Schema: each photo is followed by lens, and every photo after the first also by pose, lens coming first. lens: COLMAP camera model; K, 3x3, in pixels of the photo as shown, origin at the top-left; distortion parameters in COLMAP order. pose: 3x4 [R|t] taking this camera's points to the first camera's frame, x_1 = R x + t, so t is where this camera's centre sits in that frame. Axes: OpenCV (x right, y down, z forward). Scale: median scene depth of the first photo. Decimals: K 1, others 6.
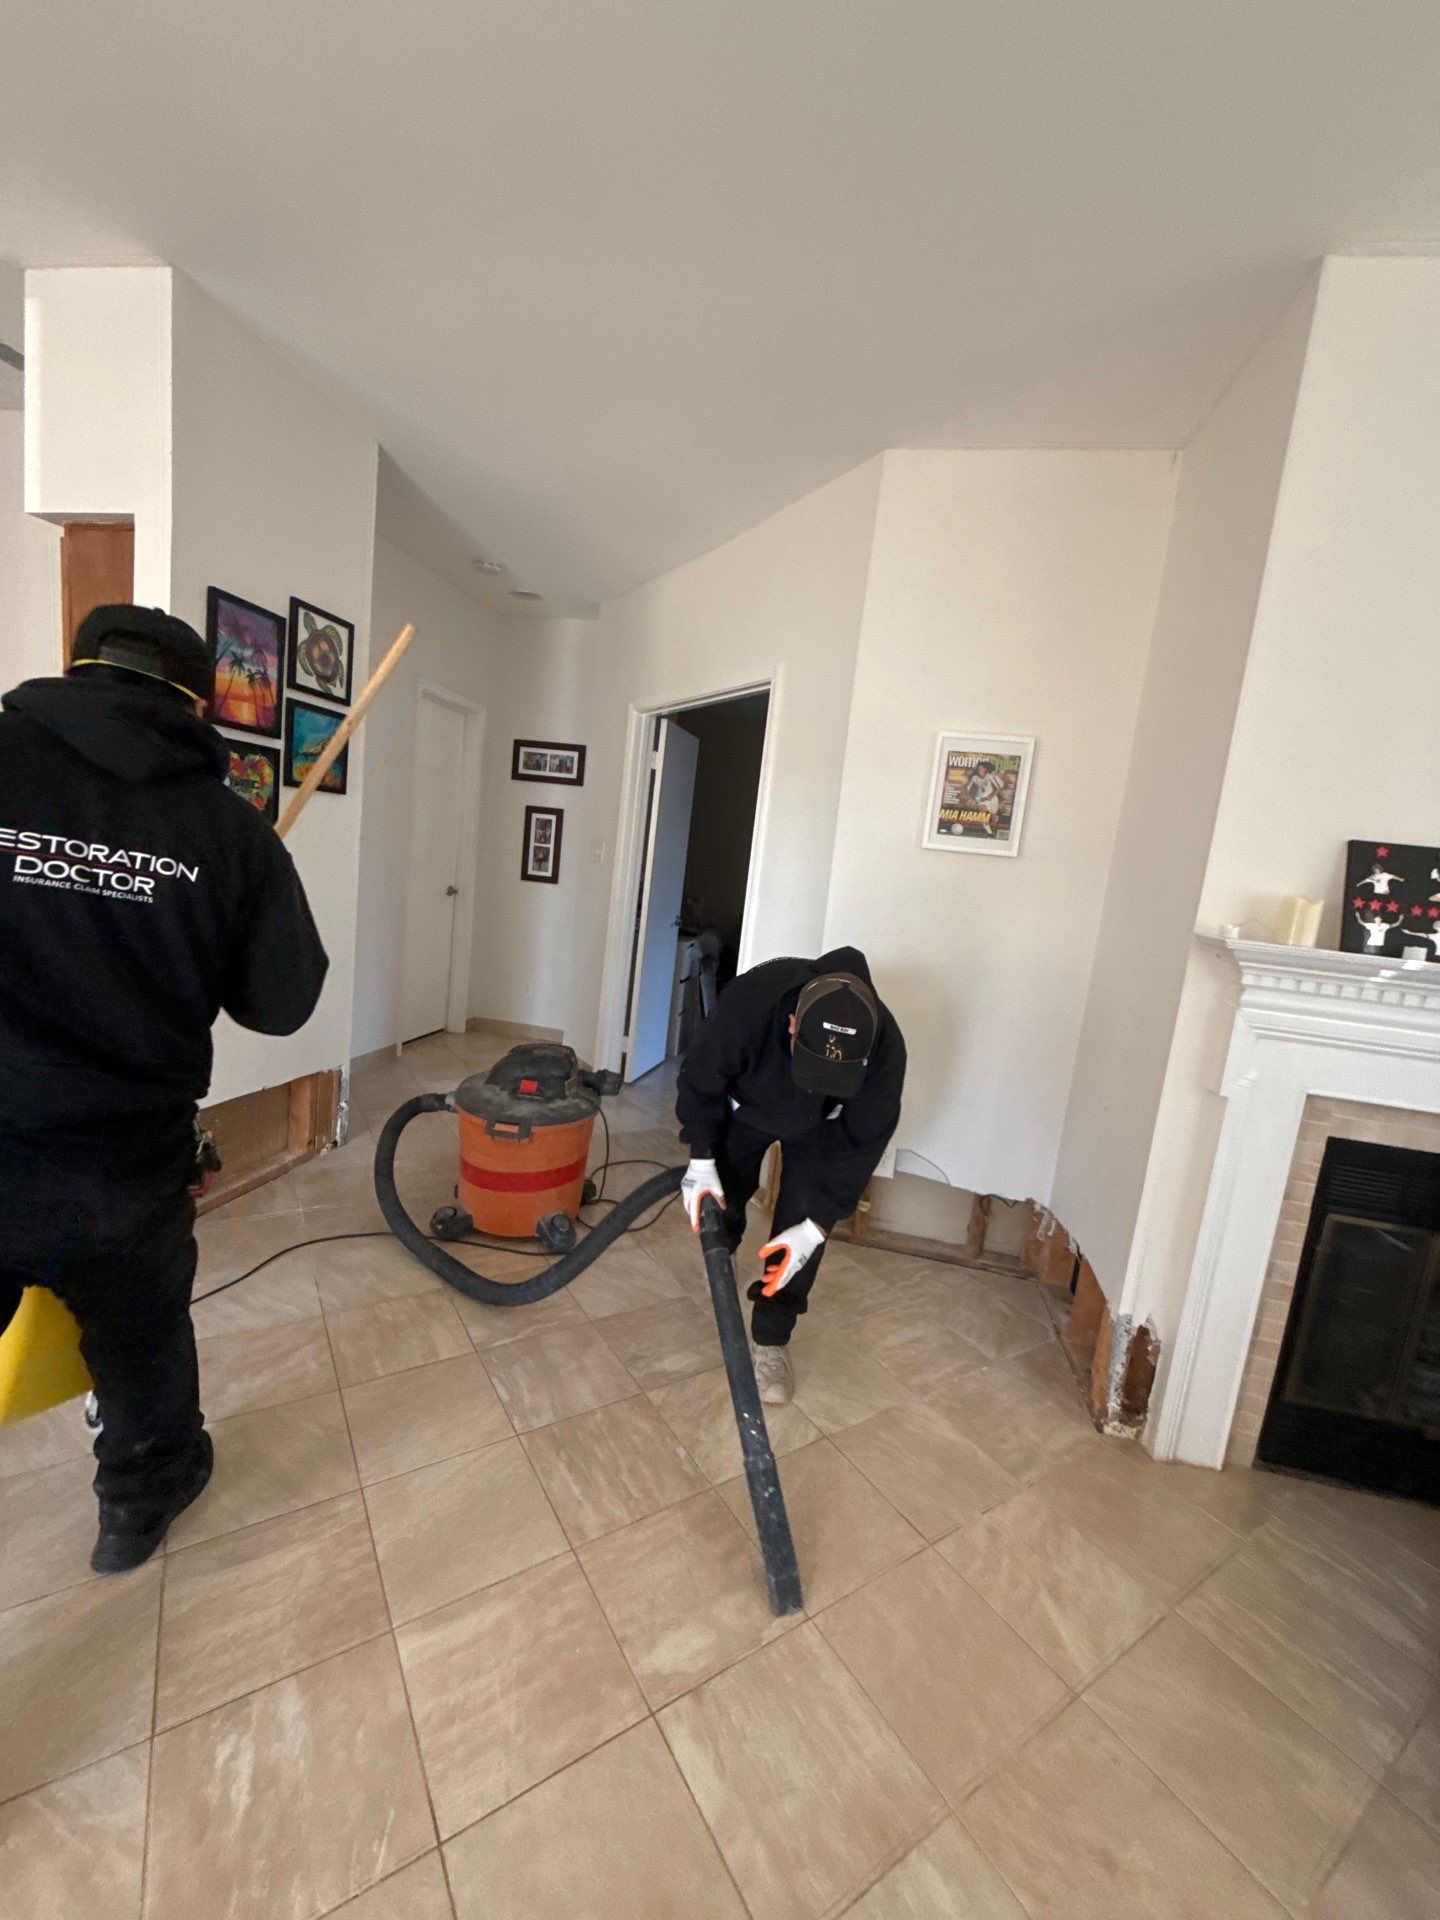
lens RADIAL K [[758.6, 0, 725.1], [0, 758.6, 965.5], [0, 0, 1]] dist [0.001511, -0.000098]
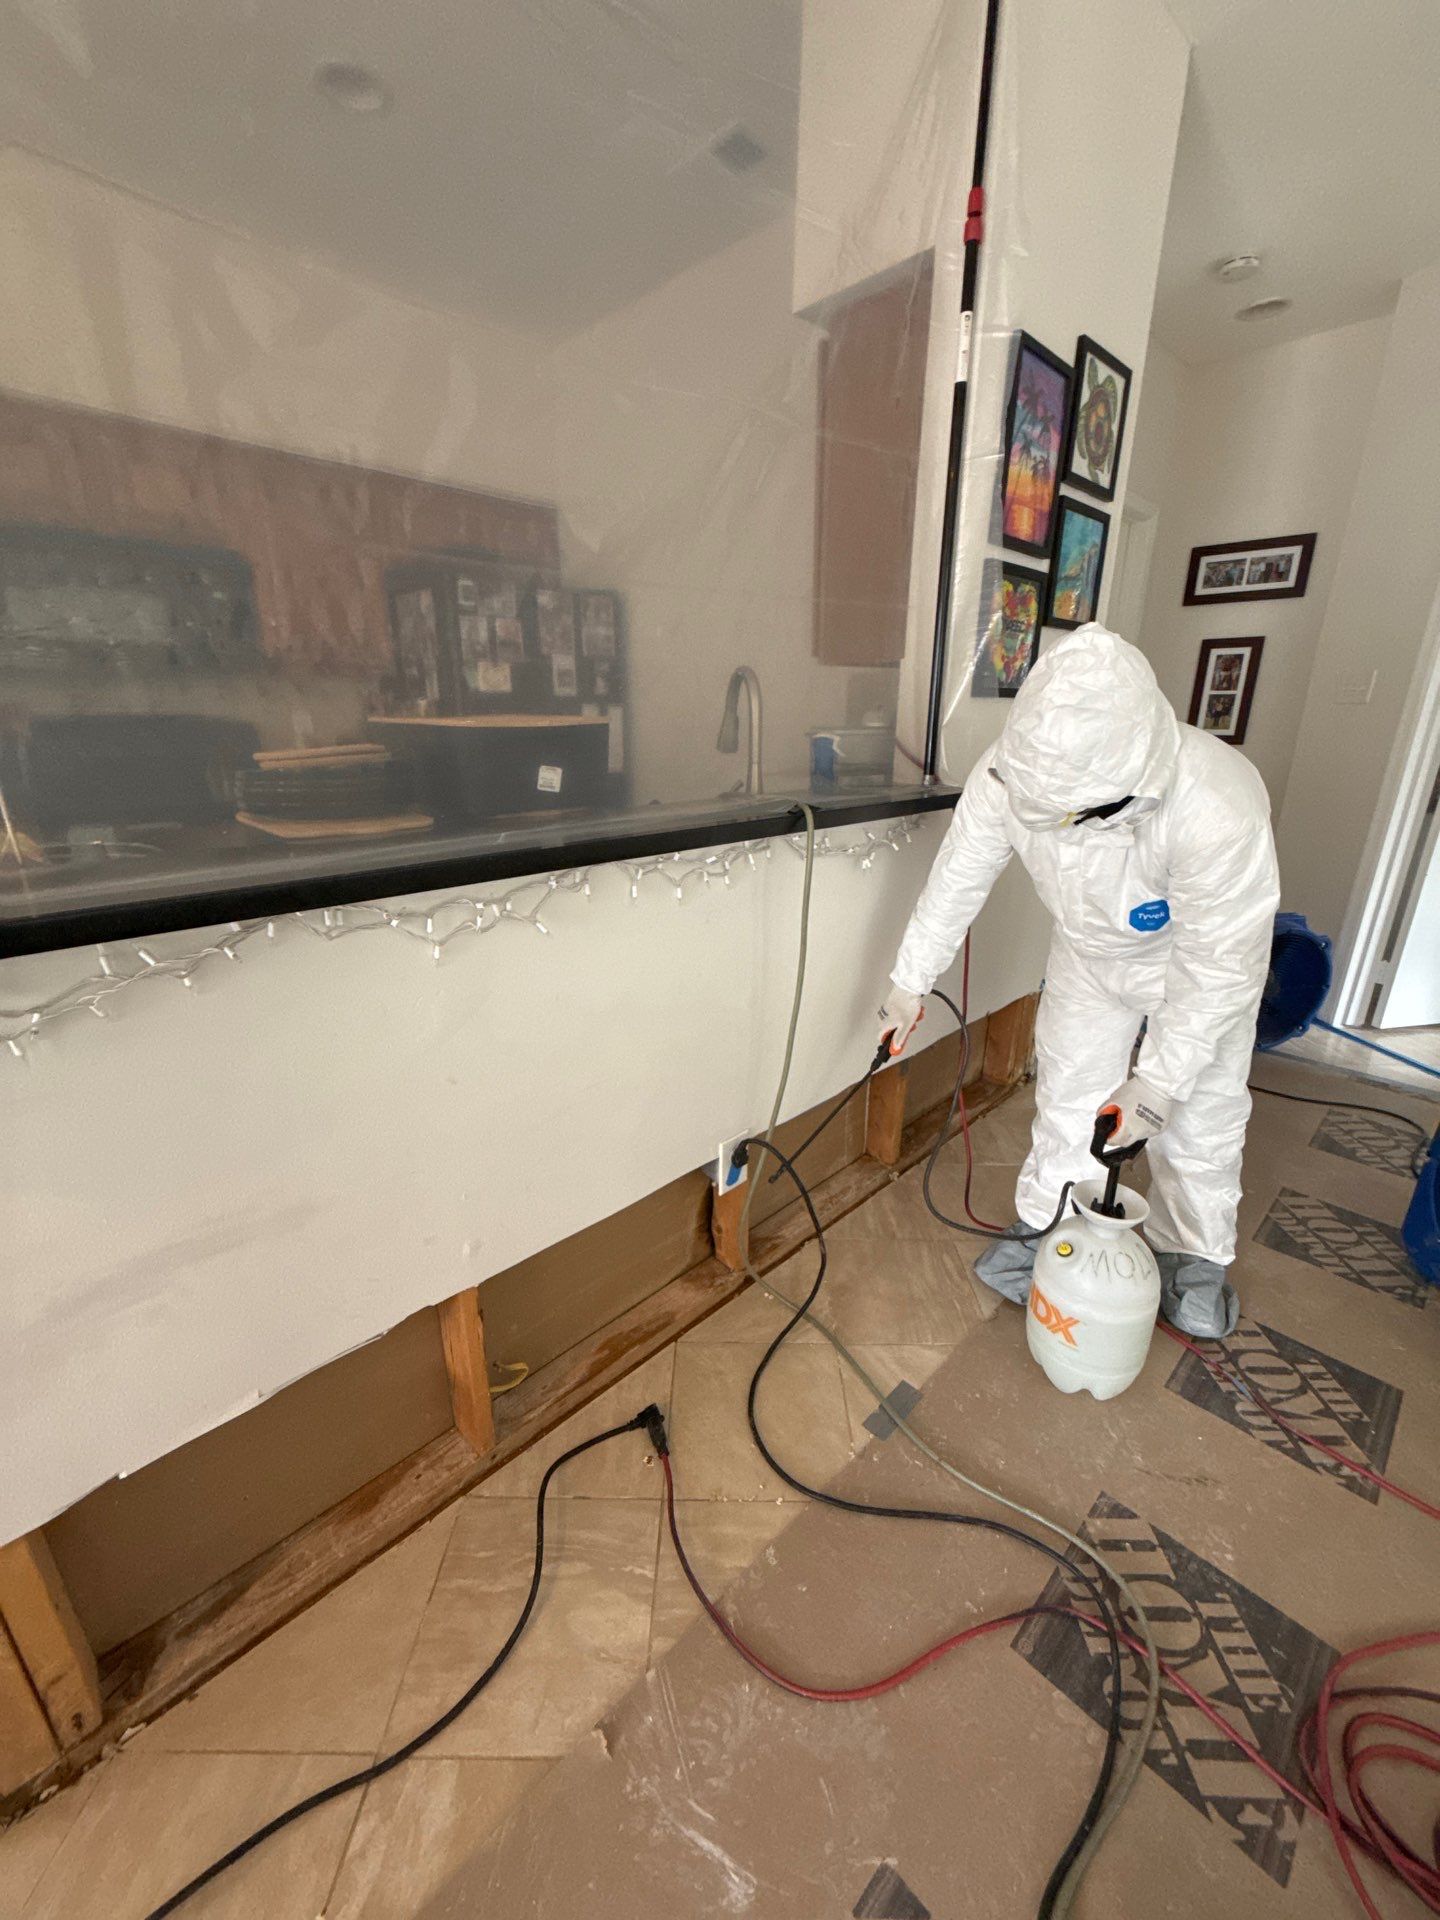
lens RADIAL K [[758.6, 0, 725.1], [0, 758.6, 965.5], [0, 0, 1]] dist [0.001511, -0.000098]
pose [[0.825153, 0.076545, -0.559700, -0.390163], [0.008767, 0.988923, 0.148171, -0.017041], [0.564842, -0.127171, 0.815341, 0.162390]]
